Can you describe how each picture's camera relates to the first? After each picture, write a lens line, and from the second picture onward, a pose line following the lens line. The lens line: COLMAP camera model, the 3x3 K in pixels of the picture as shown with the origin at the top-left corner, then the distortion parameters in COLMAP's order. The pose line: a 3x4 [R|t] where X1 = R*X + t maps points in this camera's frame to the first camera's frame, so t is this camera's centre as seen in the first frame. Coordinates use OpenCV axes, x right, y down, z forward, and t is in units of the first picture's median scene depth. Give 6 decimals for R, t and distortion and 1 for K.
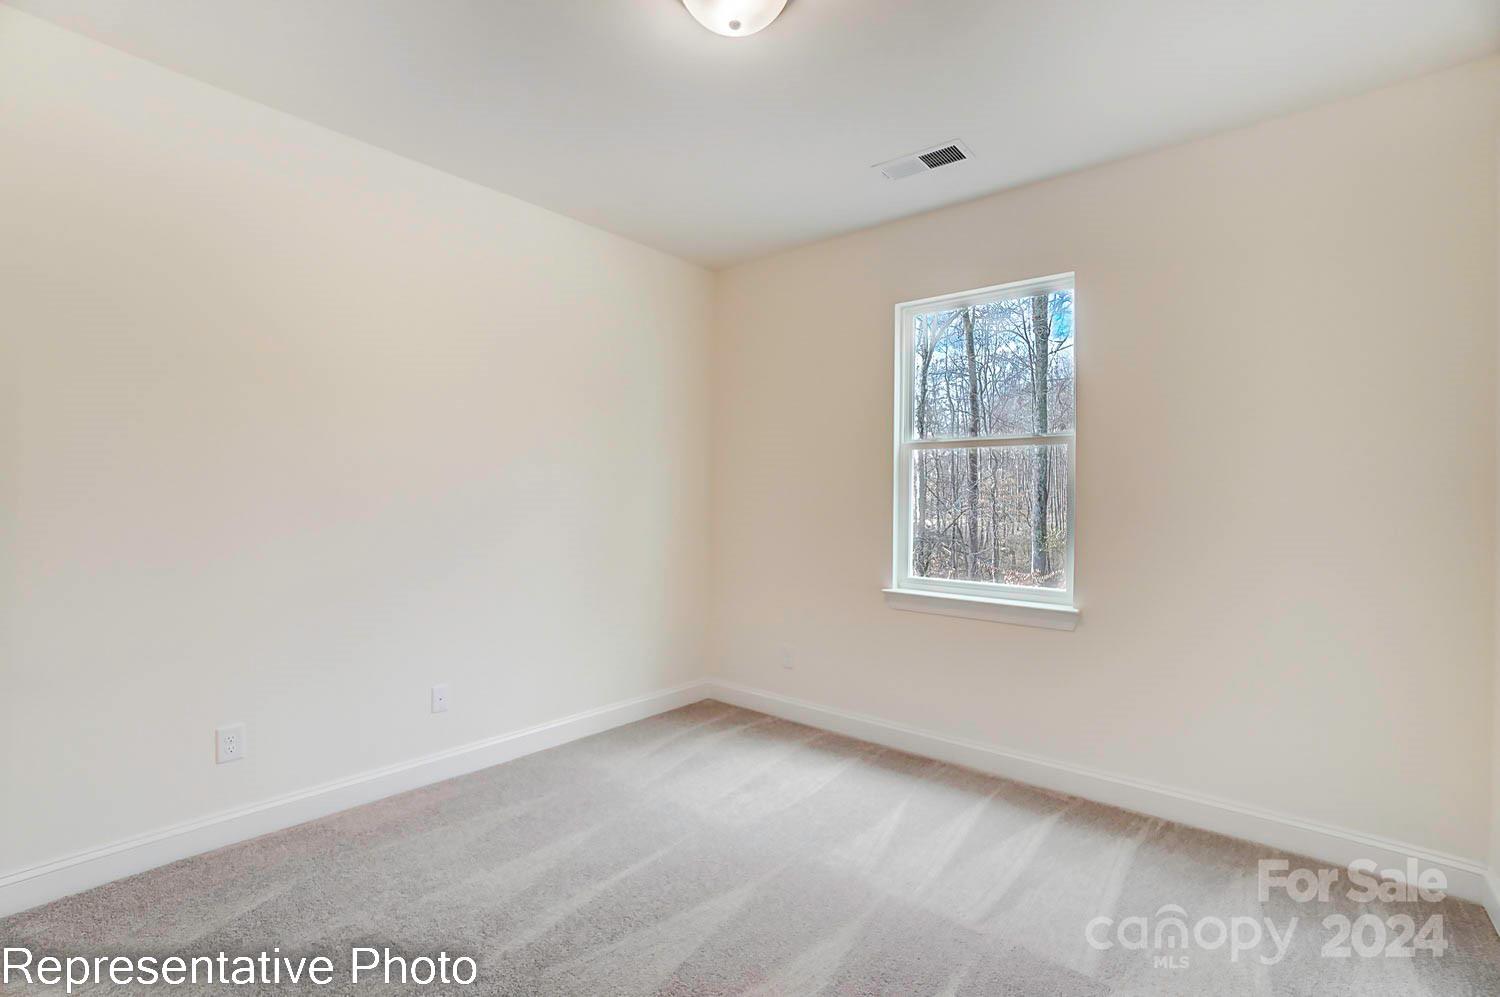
lens RADIAL K [[667.8, 0, 750.0], [0, 667.8, 496.1], [0, 0, 1]] dist [-0.066551, 0.024555]
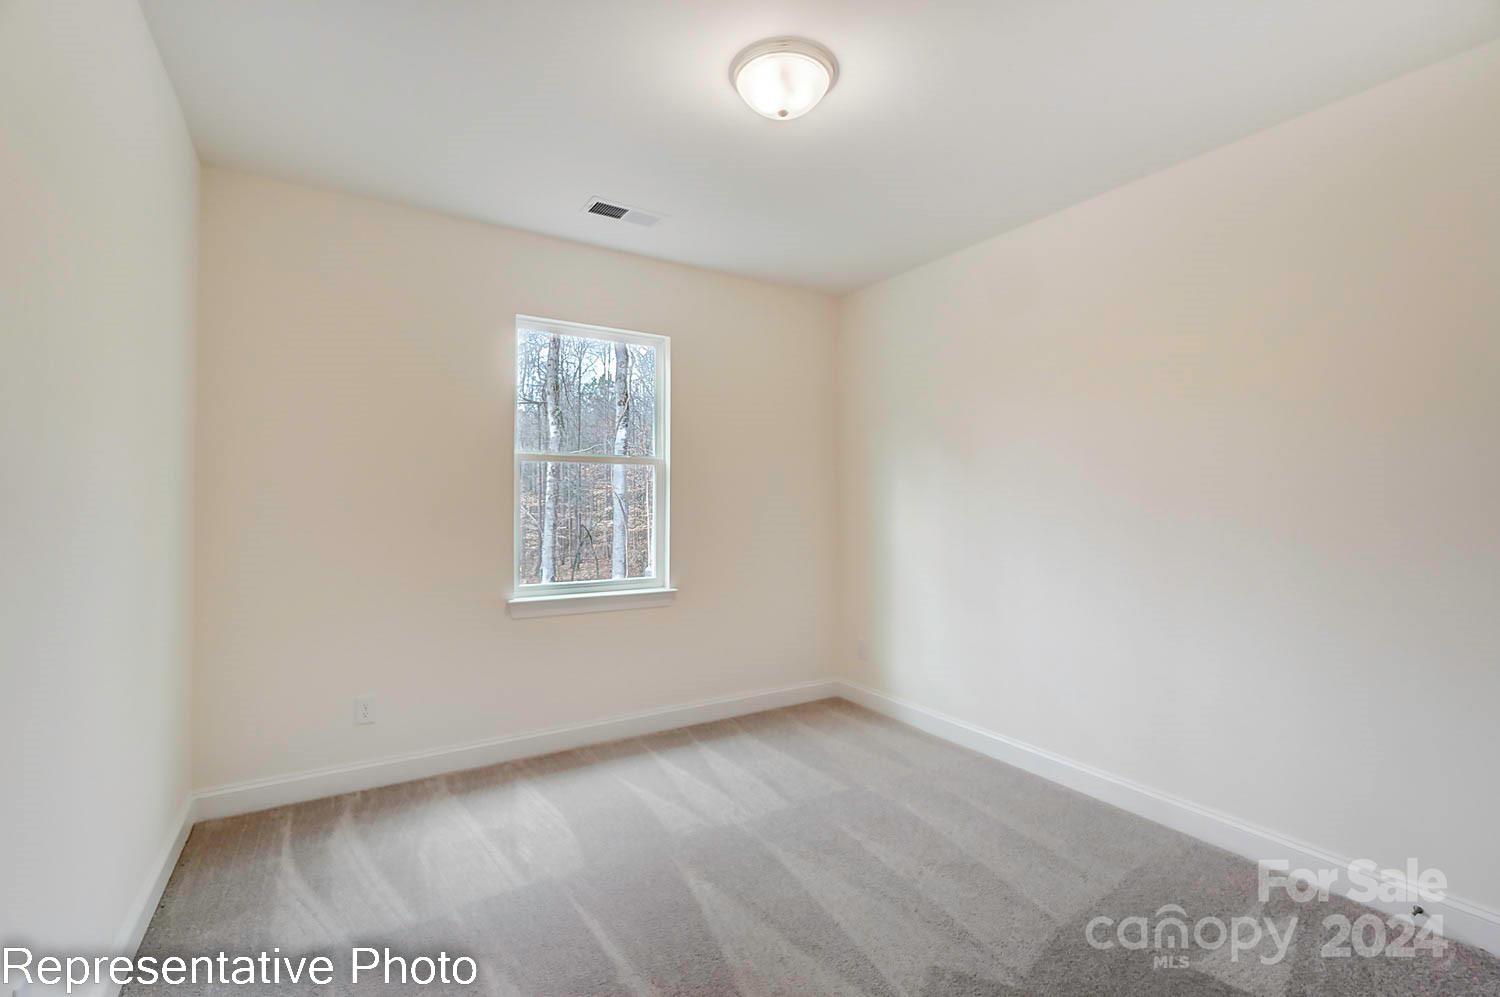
lens RADIAL K [[658.7, 0, 749.7], [0, 658.7, 497.2], [0, 0, 1]] dist [-0.002248, -0.000926]
pose [[0.310865, -0.001336, 0.950453, -0.662341], [0.000434, 0.999999, 0.001263, -0.014909], [-0.950454, 0.000020, 0.310865, 0.391475]]
